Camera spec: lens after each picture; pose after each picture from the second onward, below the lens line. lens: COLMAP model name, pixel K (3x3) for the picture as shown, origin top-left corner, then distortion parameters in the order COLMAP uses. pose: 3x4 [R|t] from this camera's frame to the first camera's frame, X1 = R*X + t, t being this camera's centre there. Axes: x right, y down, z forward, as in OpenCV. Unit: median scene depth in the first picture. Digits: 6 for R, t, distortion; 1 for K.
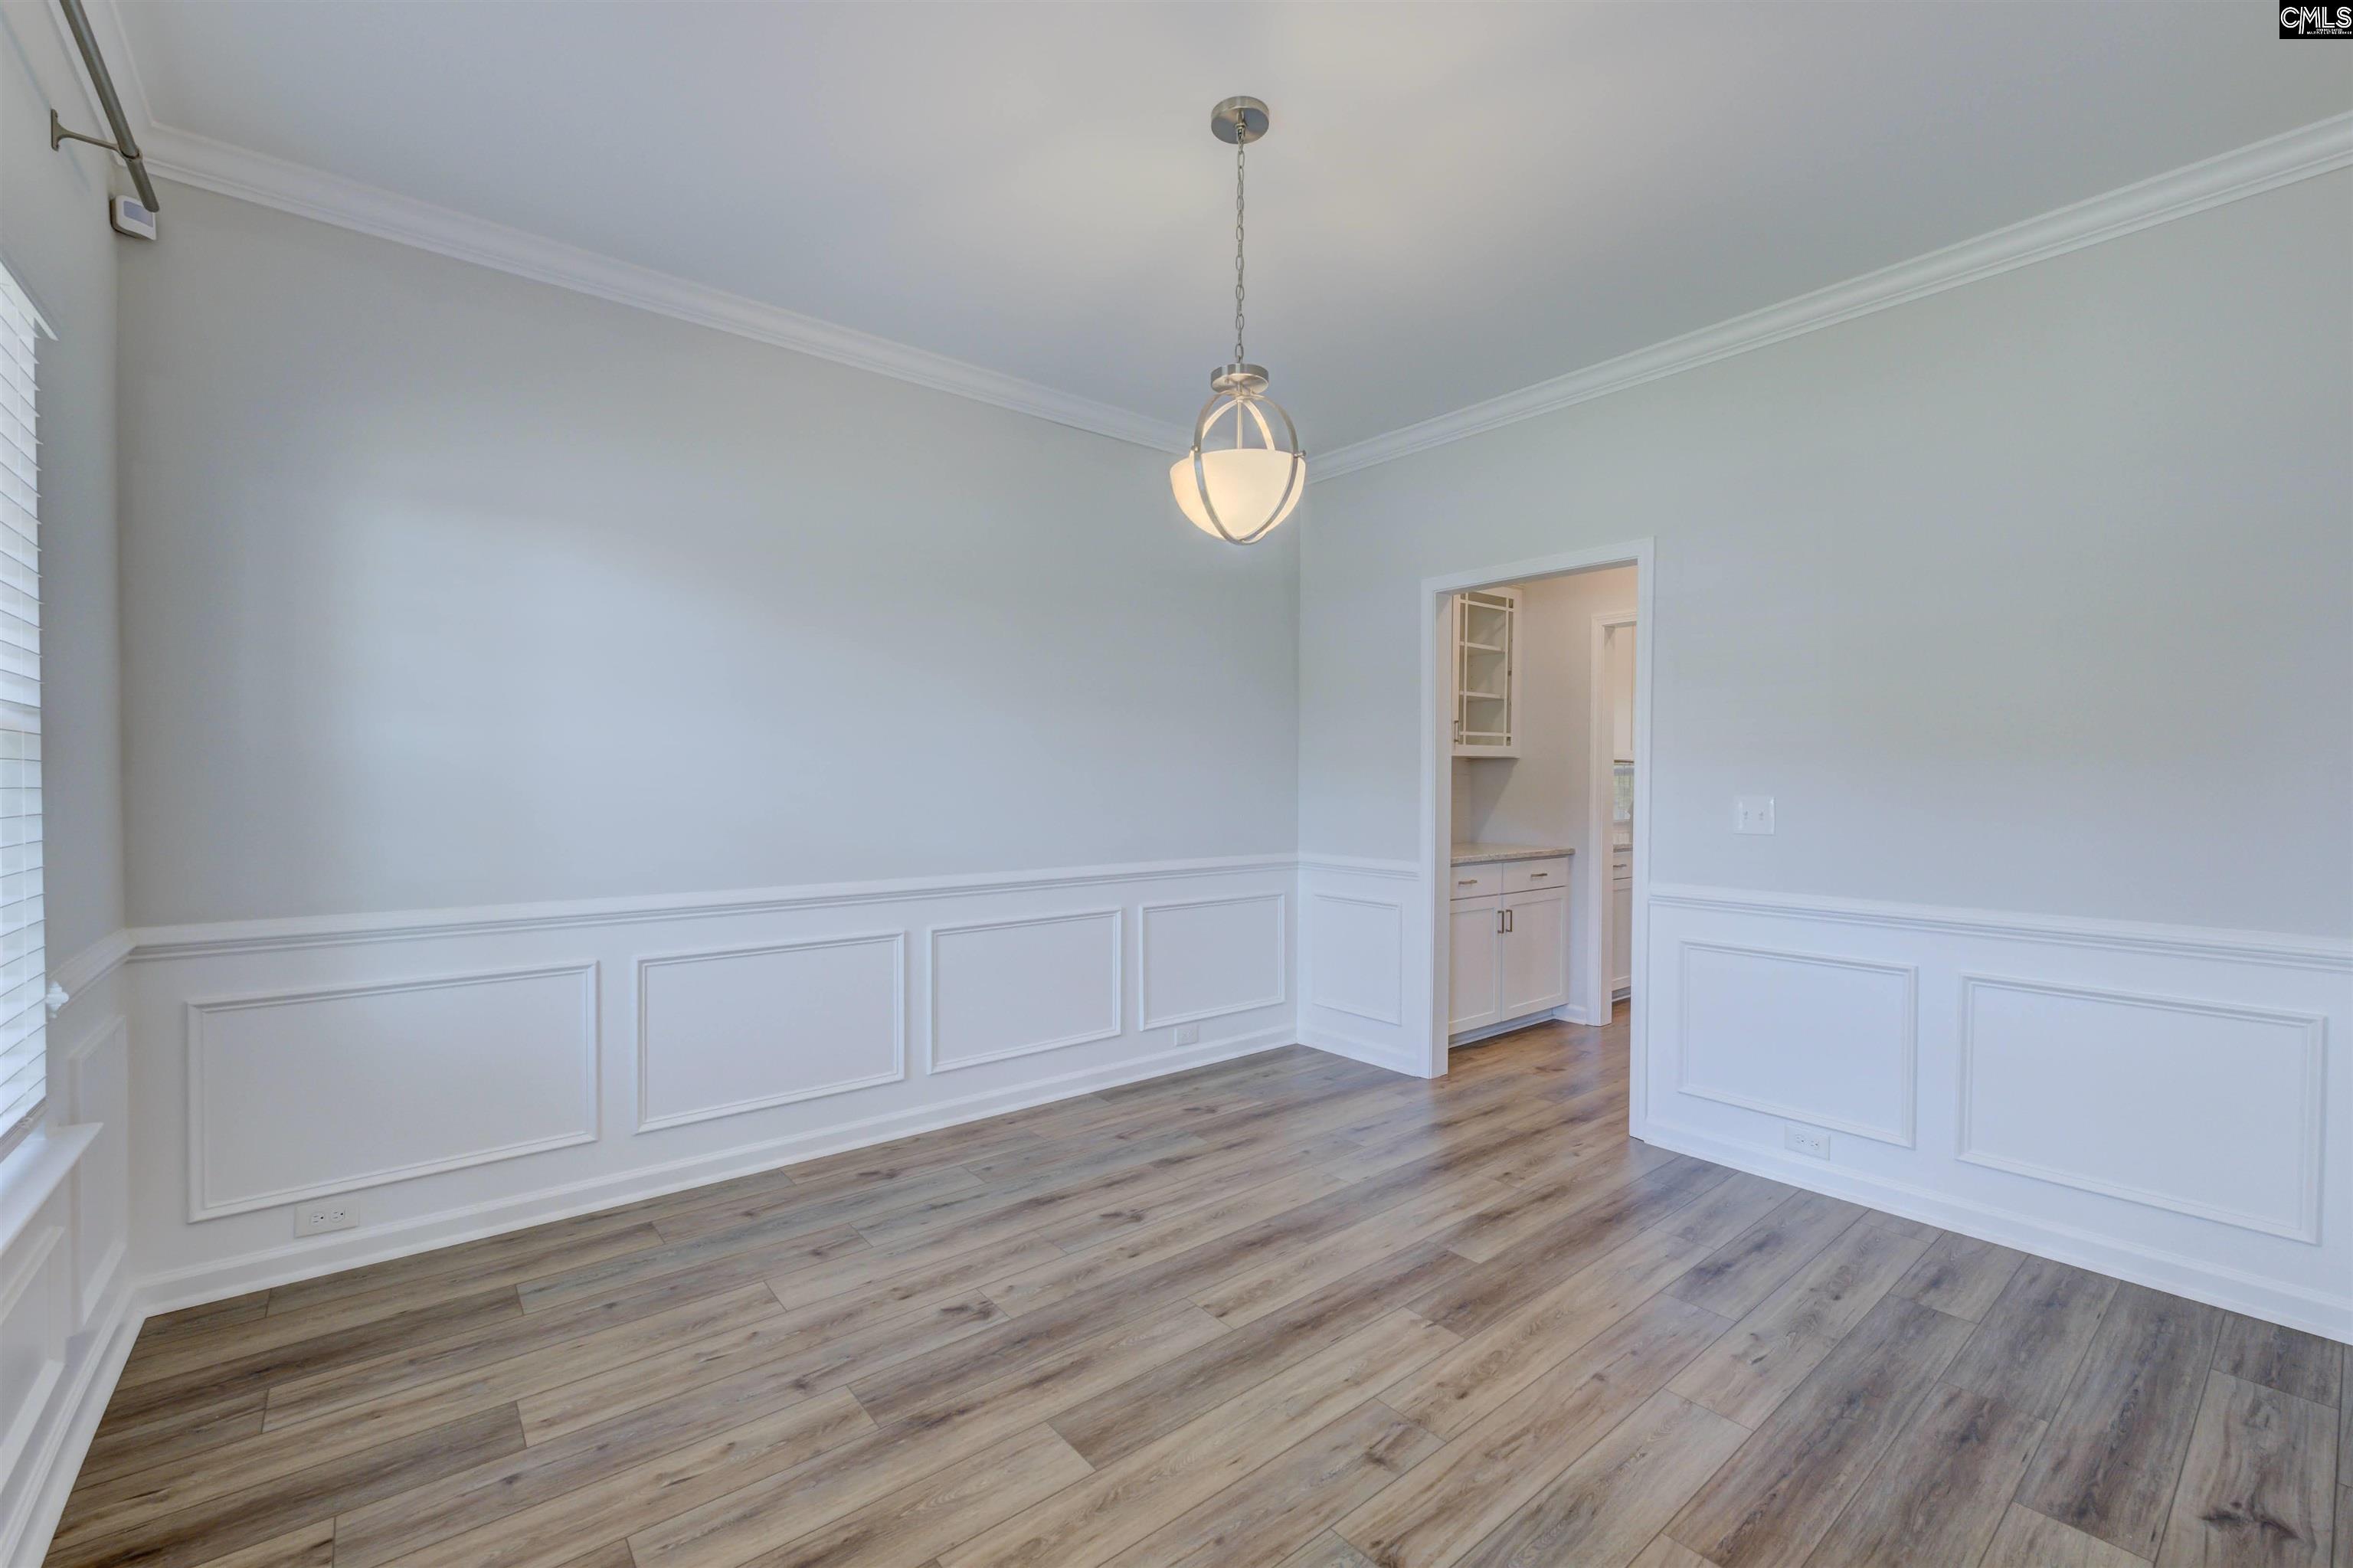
lens RADIAL K [[985.5, 0, 1176.5], [0, 985.5, 784.0], [0, 0, 1]] dist [0.001449, 0.000229]
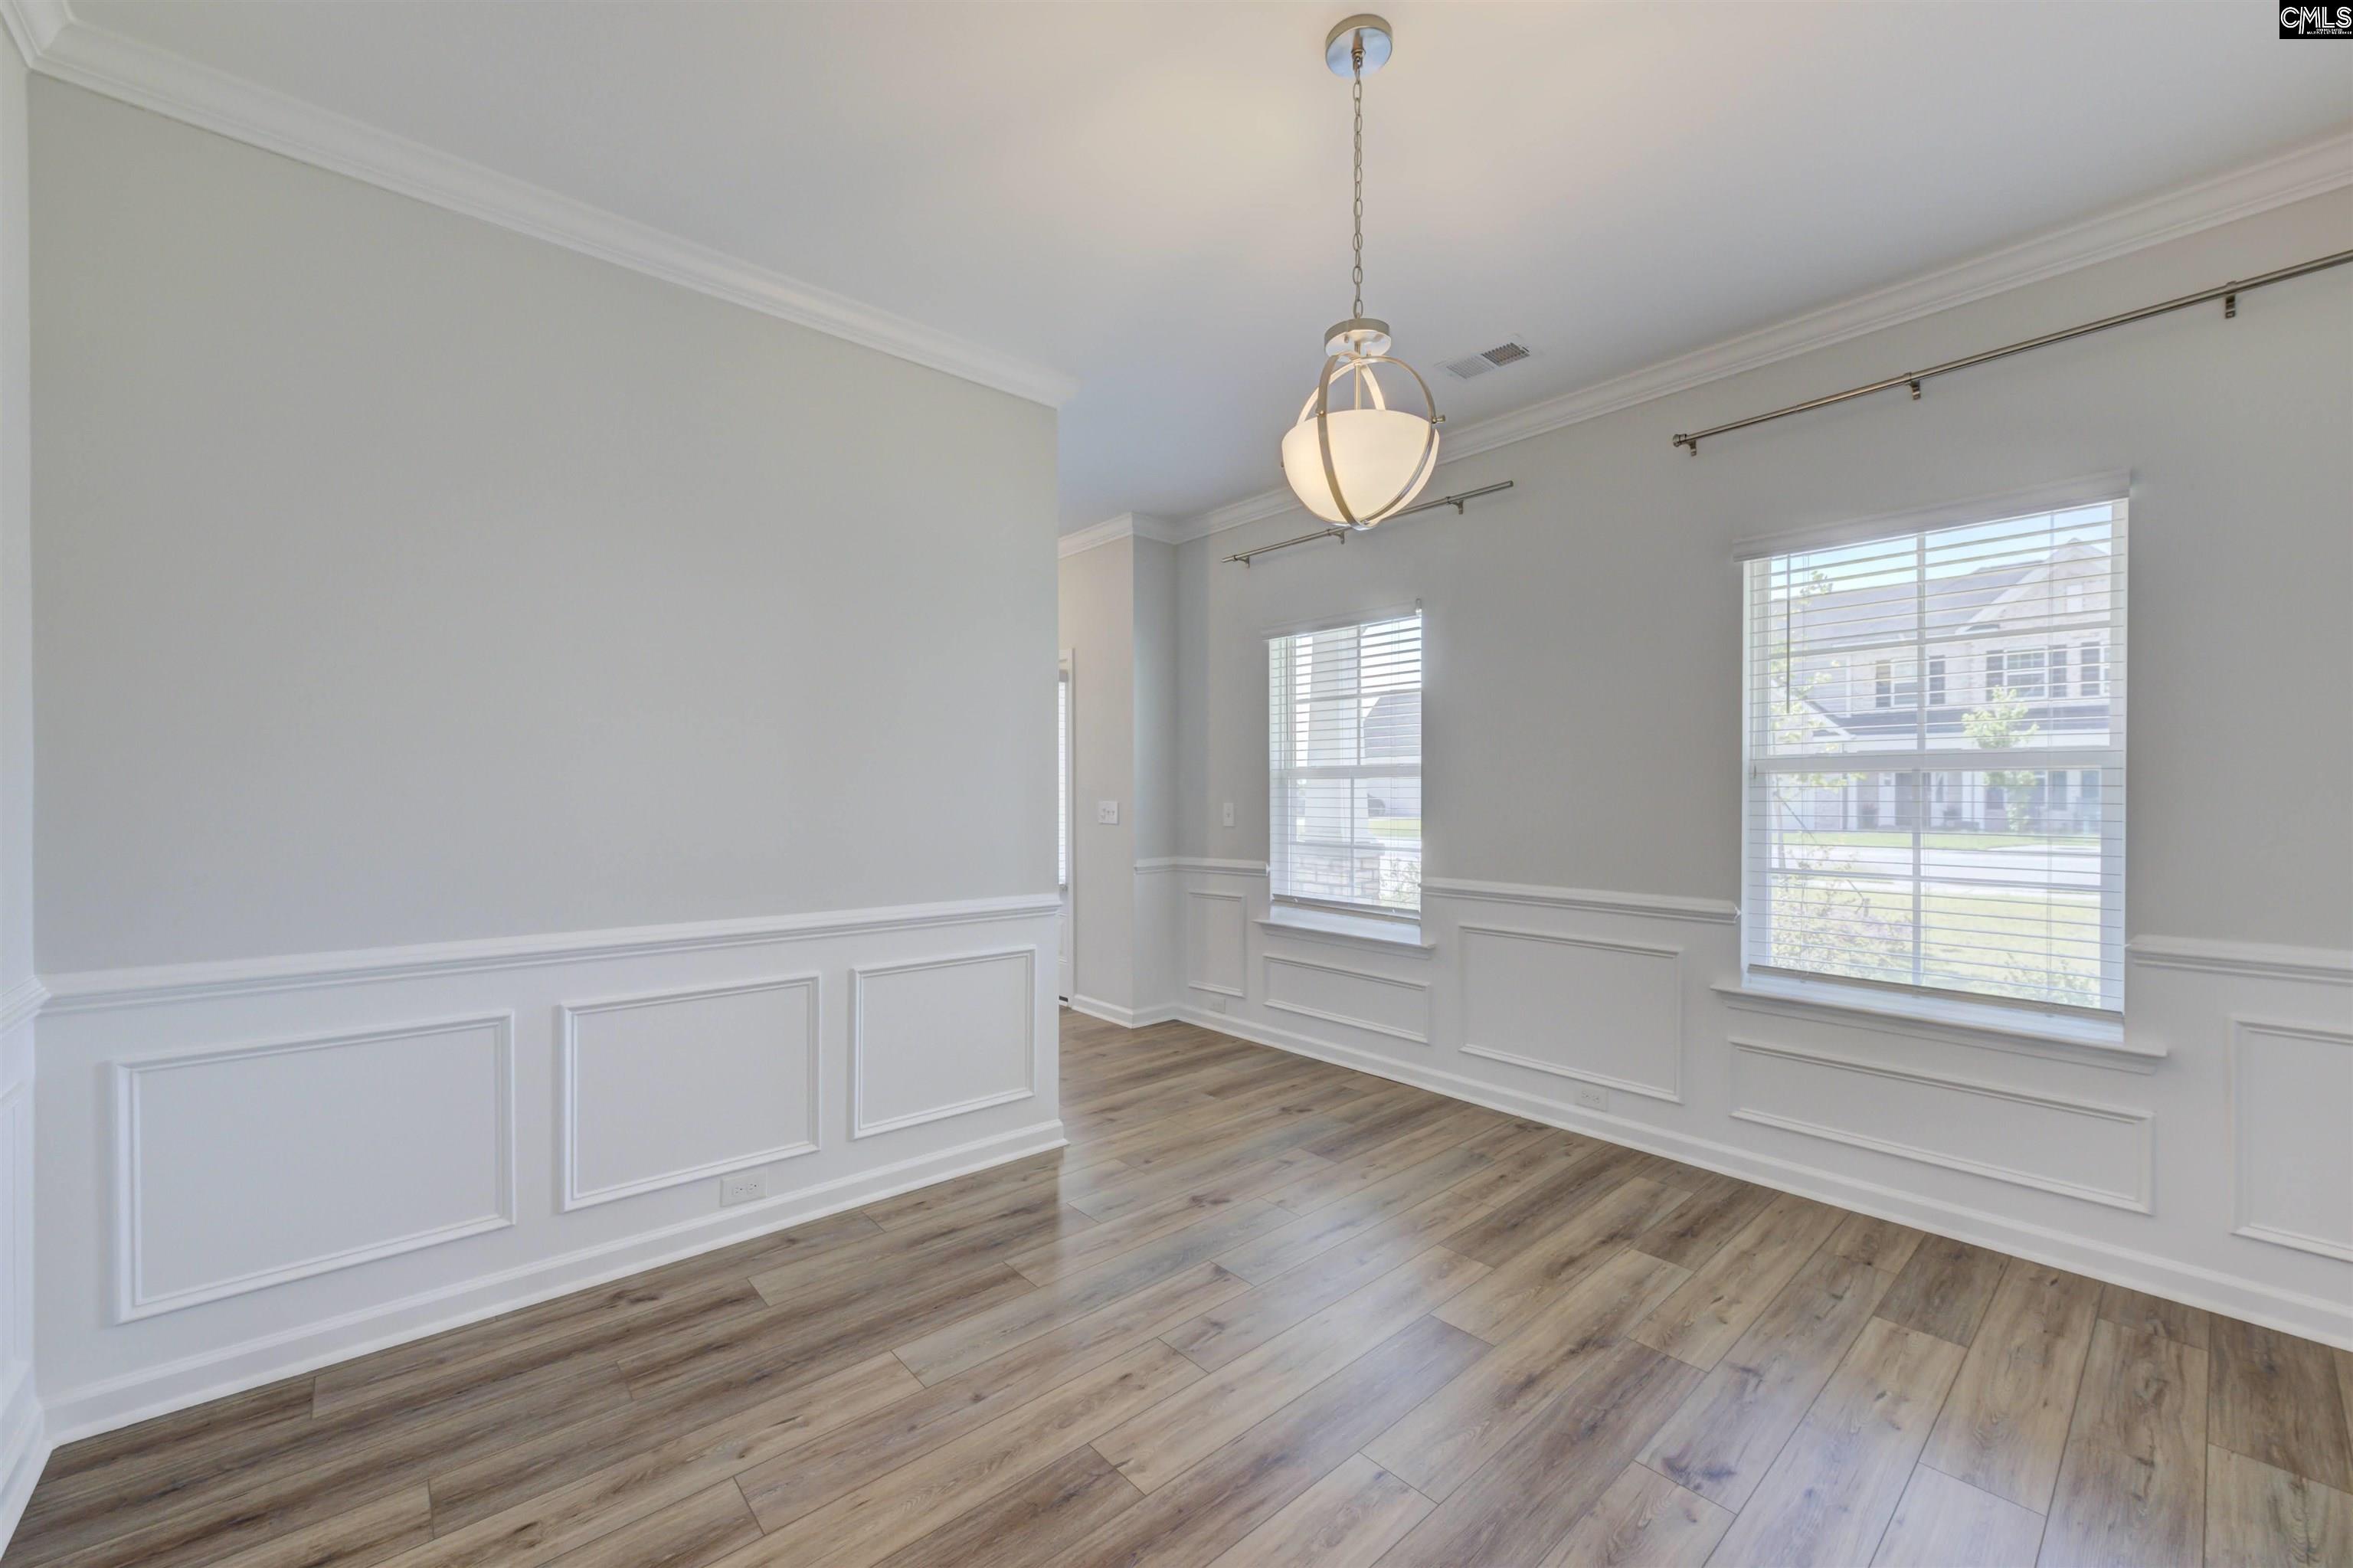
lens RADIAL K [[925.6, 0, 1176.5], [0, 925.6, 784.0], [0, 0, 1]] dist [0.000577, 0.000011]
pose [[-0.999300, -0.006201, -0.036882, 0.265671], [-0.006420, 0.999962, 0.005836, -0.020735], [0.036844, 0.006069, -0.999303, 1.916771]]
